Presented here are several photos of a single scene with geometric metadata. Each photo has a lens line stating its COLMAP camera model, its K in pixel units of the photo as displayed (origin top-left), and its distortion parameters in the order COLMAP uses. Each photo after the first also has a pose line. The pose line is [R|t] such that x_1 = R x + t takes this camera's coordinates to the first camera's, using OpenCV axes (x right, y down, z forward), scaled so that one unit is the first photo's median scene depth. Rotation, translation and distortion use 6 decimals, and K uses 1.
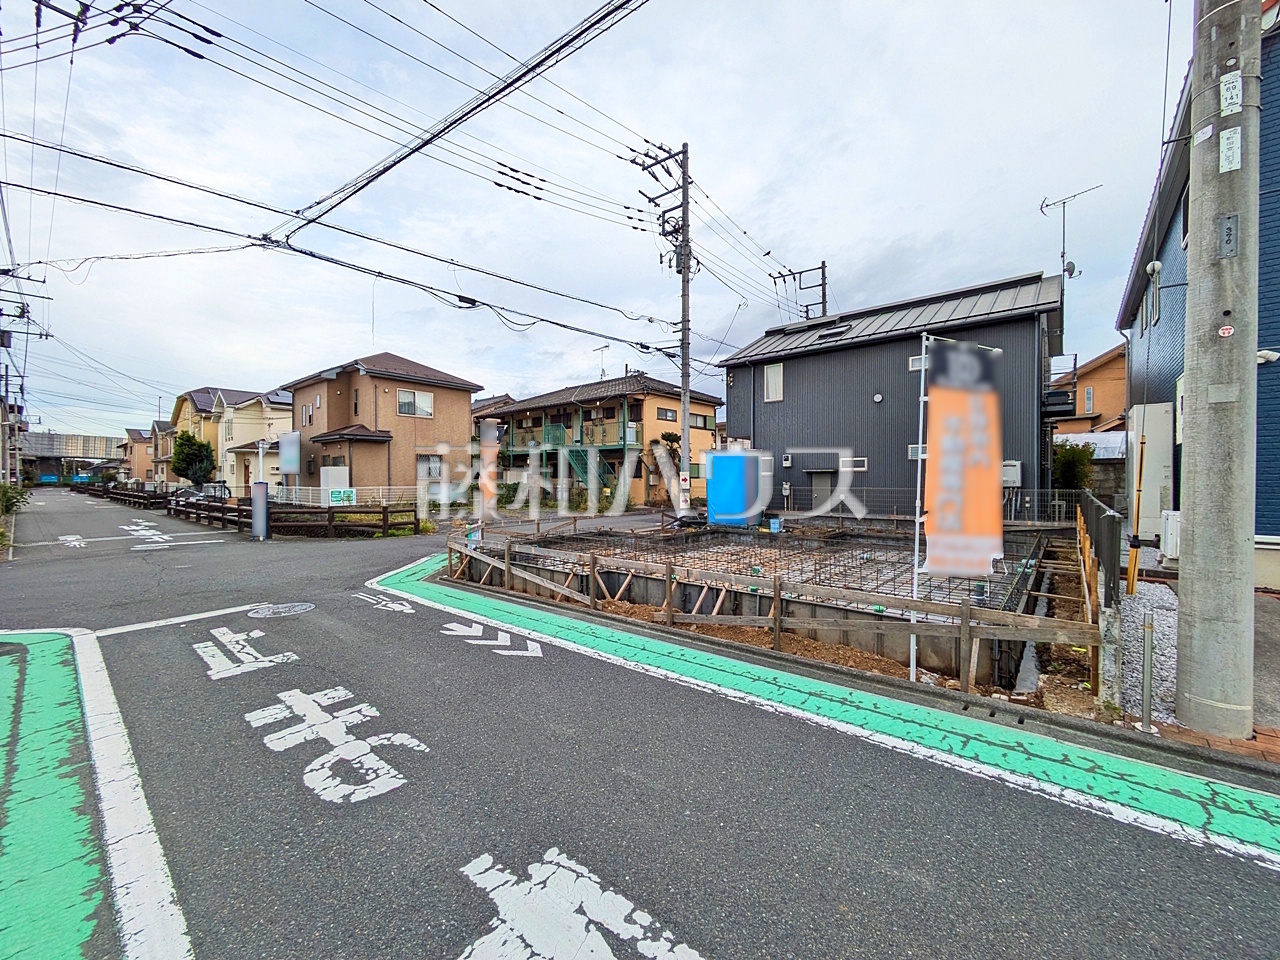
lens RADIAL K [[505.6, 0, 642.3], [0, 505.6, 482.8], [0, 0, 1]] dist [-0.002558, 0.001352]
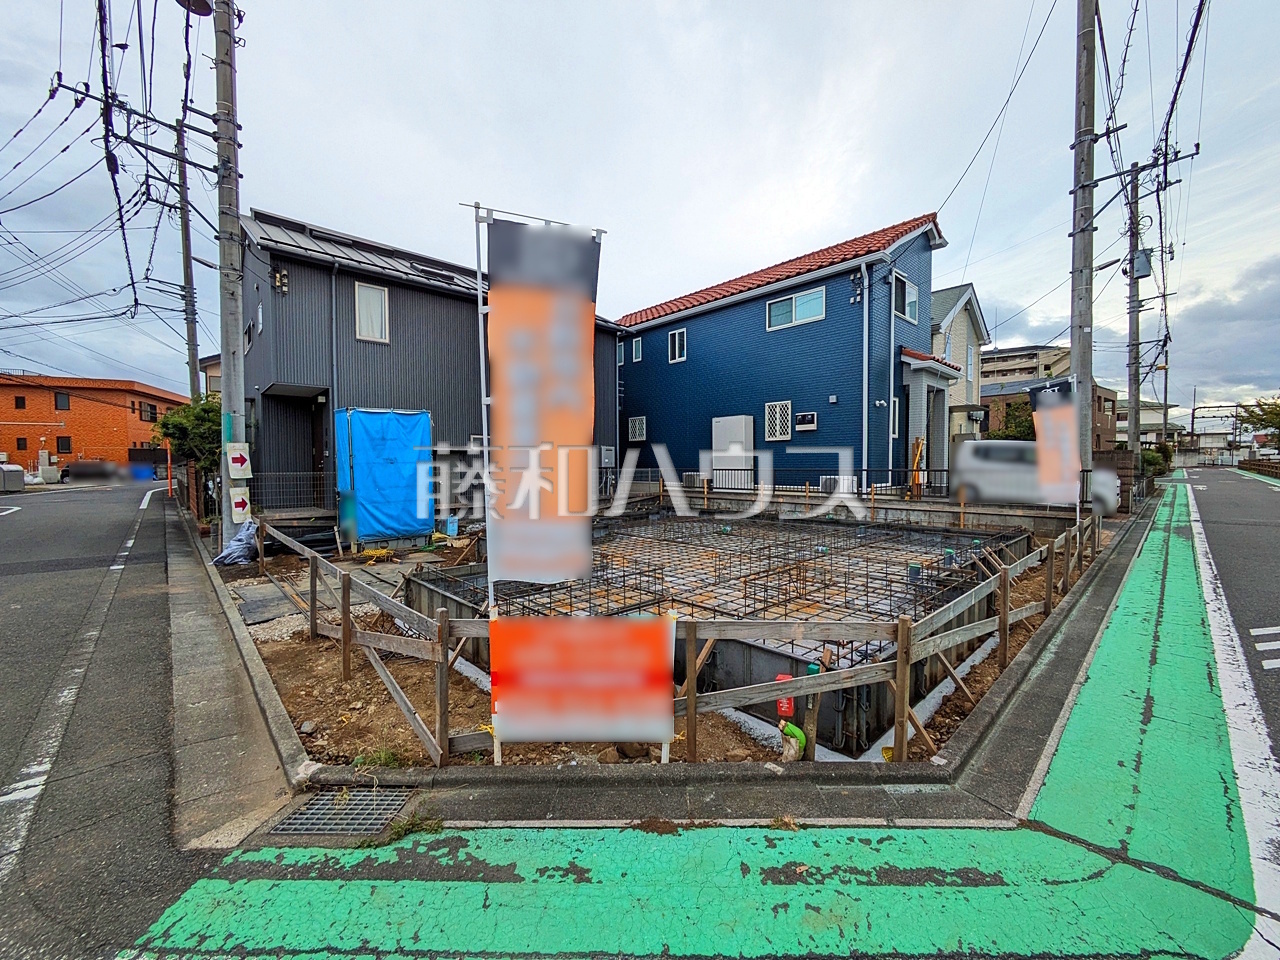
lens RADIAL K [[505.6, 0, 641.1], [0, 505.6, 481.5], [0, 0, 1]] dist [-0.002558, 0.001352]
pose [[0.115306, -0.030678, 0.992856, -0.349392], [0.011760, 0.999495, 0.029517, 0.005046], [-0.993260, 0.008272, 0.115609, 0.568208]]
